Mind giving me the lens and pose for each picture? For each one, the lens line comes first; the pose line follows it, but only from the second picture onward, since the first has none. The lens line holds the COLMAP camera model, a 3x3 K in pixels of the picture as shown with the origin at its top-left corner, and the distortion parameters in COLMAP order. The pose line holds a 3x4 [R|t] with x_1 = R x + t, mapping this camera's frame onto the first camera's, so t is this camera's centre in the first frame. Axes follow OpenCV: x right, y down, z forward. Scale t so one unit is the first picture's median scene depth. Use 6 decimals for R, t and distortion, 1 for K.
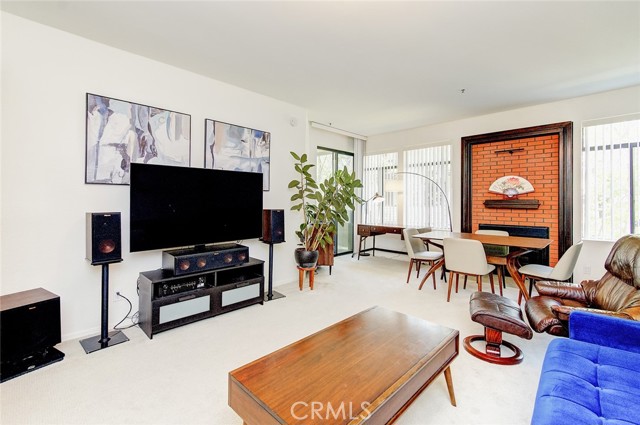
lens RADIAL K [[284.7, 0, 317.2], [0, 284.7, 198.6], [0, 0, 1]] dist [0.001568, -0.009149]
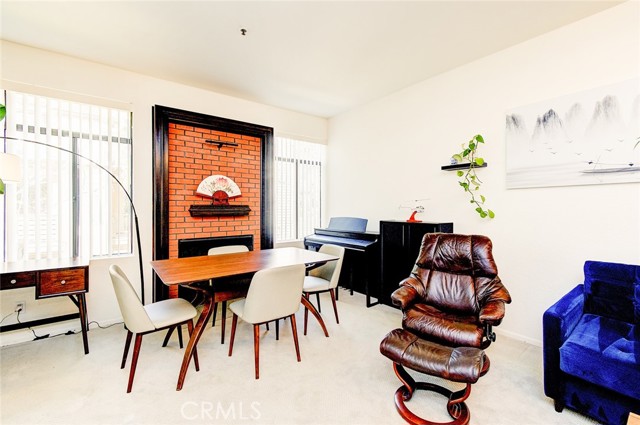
lens RADIAL K [[284.7, 0, 324.7], [0, 284.7, 206.9], [0, 0, 1]] dist [0.001568, -0.009149]
pose [[0.108225, 0.006782, 0.994103, -0.083294], [0.001213, 0.999975, -0.006955, 0.015476], [-0.994126, 0.001958, 0.108214, 0.625677]]
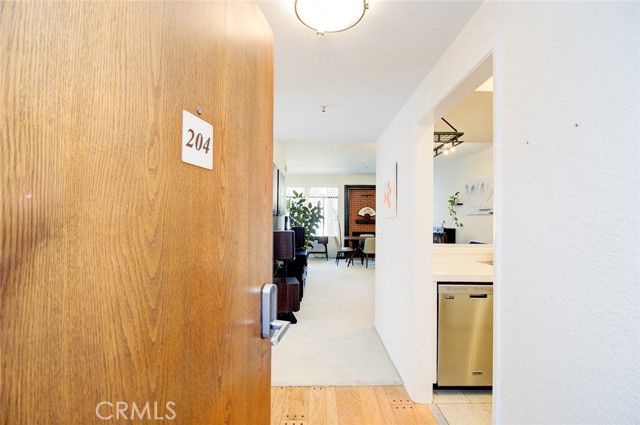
lens RADIAL K [[284.7, 0, 321.9], [0, 284.7, 213.1], [0, 0, 1]] dist [0.001568, -0.009149]
pose [[0.690207, 0.012270, 0.723508, -1.021062], [-0.005020, 0.999913, -0.012169, -0.013140], [-0.723595, 0.004767, 0.690209, -0.169382]]
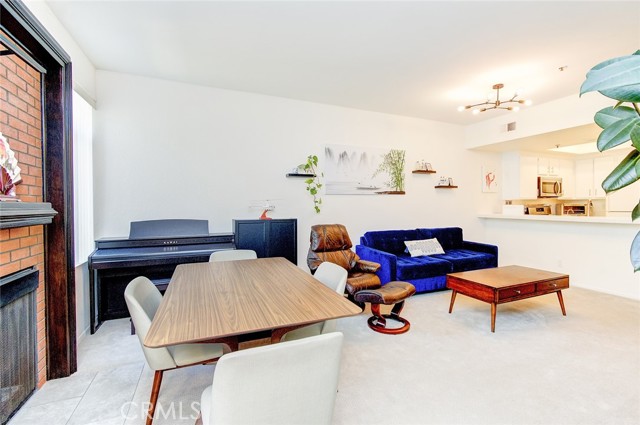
lens RADIAL K [[284.7, 0, 320.9], [0, 284.7, 207.8], [0, 0, 1]] dist [0.001568, -0.009149]
pose [[-0.941349, 0.011633, 0.337233, 0.251485], [0.012840, 0.999917, 0.001351, 0.017167], [-0.337189, 0.005602, -0.941420, 1.199398]]
